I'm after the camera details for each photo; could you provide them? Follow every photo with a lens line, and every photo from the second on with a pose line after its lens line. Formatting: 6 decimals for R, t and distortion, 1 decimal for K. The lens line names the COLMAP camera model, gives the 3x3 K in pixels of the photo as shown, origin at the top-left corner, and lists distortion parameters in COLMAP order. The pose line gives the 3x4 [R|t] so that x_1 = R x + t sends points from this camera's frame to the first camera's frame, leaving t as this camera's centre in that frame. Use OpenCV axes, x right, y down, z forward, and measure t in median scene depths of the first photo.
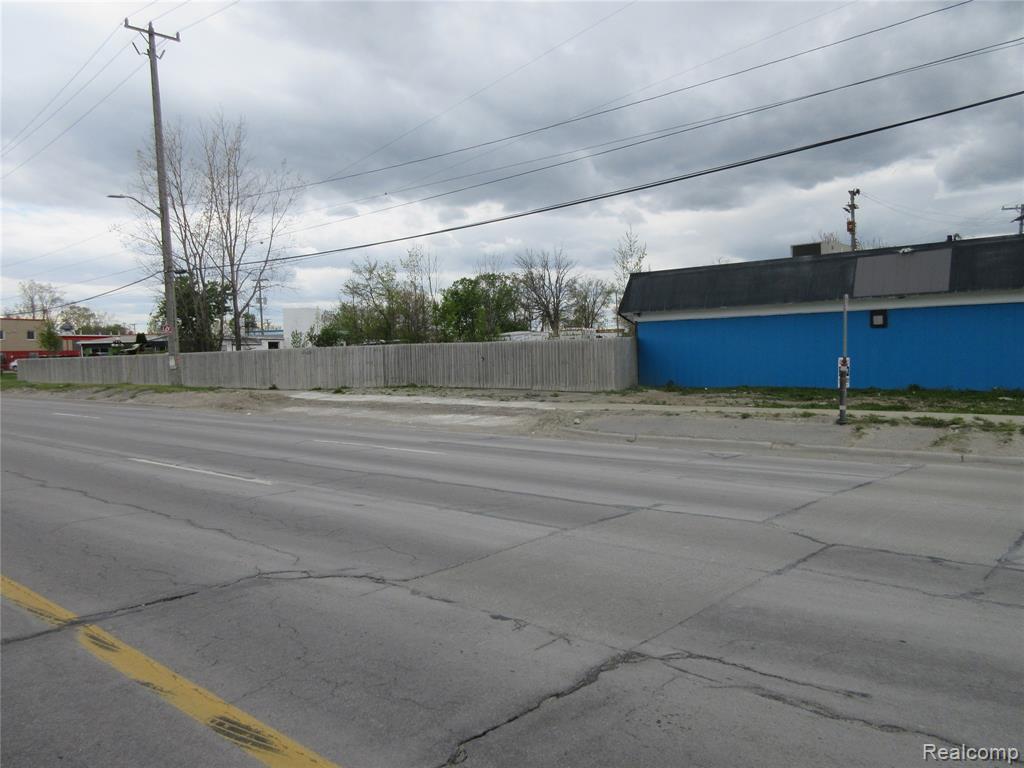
lens RADIAL K [[765.5, 0, 513.9], [0, 765.5, 384.3], [0, 0, 1]] dist [0.010446, 0.003993]
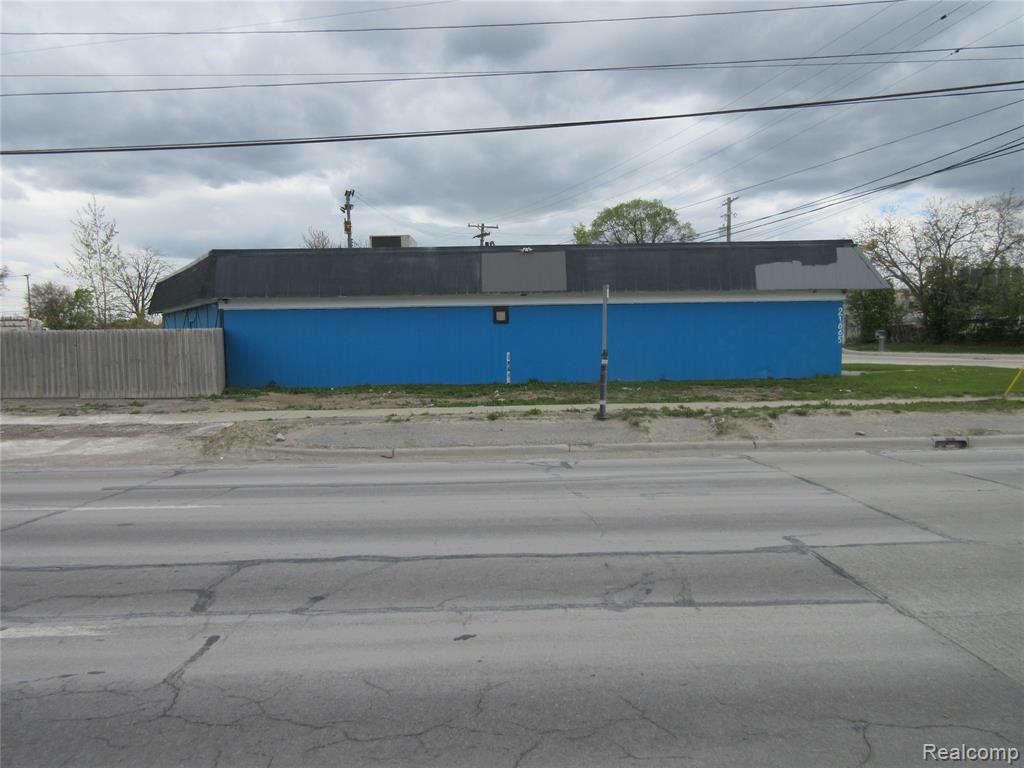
lens RADIAL K [[765.5, 0, 511.1], [0, 765.5, 382.9], [0, 0, 1]] dist [0.010446, 0.003993]
pose [[0.742013, -0.025493, 0.669901, -0.202653], [0.027035, 0.999602, 0.008094, -0.003169], [-0.669841, 0.012106, 0.742406, 0.247325]]
